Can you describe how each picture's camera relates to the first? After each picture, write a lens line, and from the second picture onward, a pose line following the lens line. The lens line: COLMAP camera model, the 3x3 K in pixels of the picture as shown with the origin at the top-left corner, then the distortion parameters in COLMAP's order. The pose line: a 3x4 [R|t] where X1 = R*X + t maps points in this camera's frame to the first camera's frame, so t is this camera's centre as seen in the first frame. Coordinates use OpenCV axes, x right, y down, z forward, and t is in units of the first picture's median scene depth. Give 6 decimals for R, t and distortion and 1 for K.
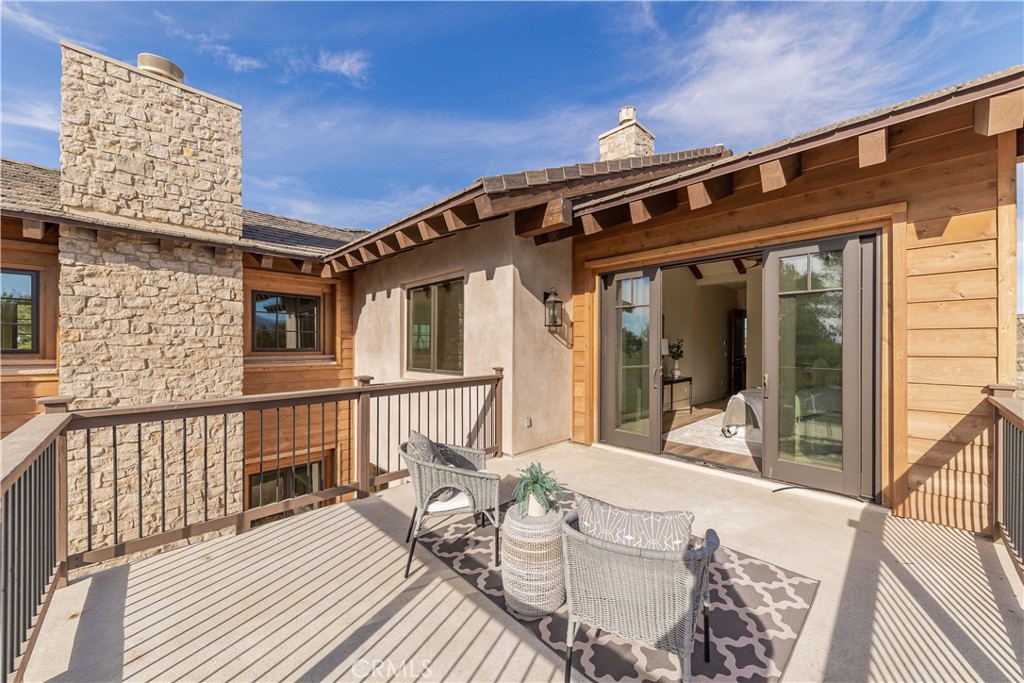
lens RADIAL K [[373.6, 0, 515.9], [0, 373.6, 346.9], [0, 0, 1]] dist [0.007377, -0.000319]
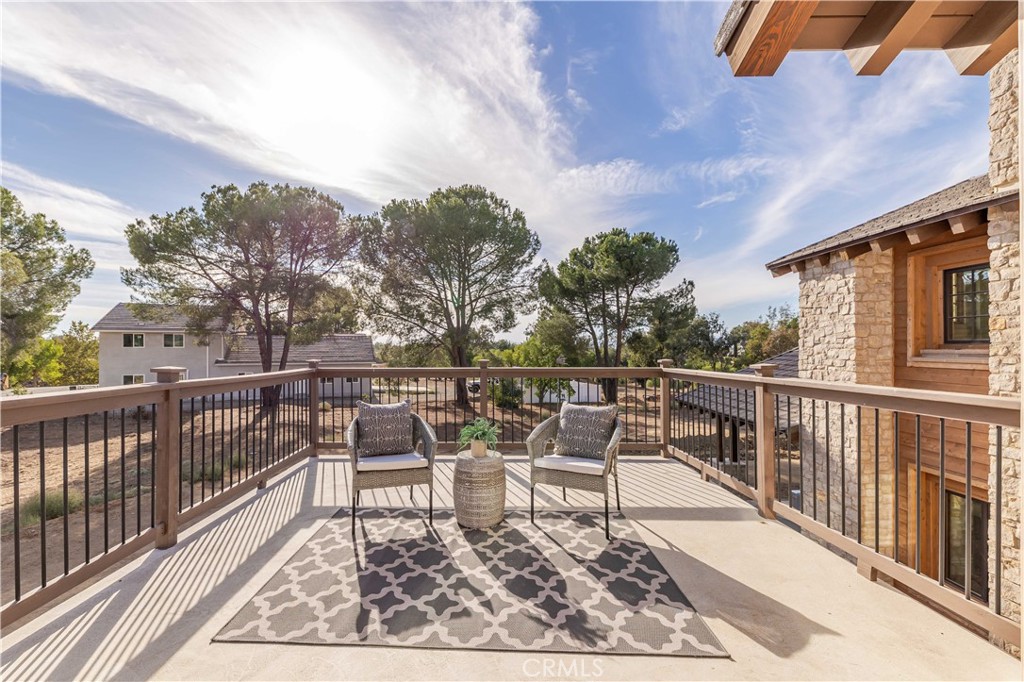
lens RADIAL K [[436.3, 0, 514.8], [0, 436.3, 345.2], [0, 0, 1]] dist [0.001047, 0.000073]
pose [[-0.652661, -0.003415, -0.757642, 0.428164], [0.001998, 0.999979, -0.006228, 0.028199], [0.757647, -0.005579, -0.652640, 0.798583]]
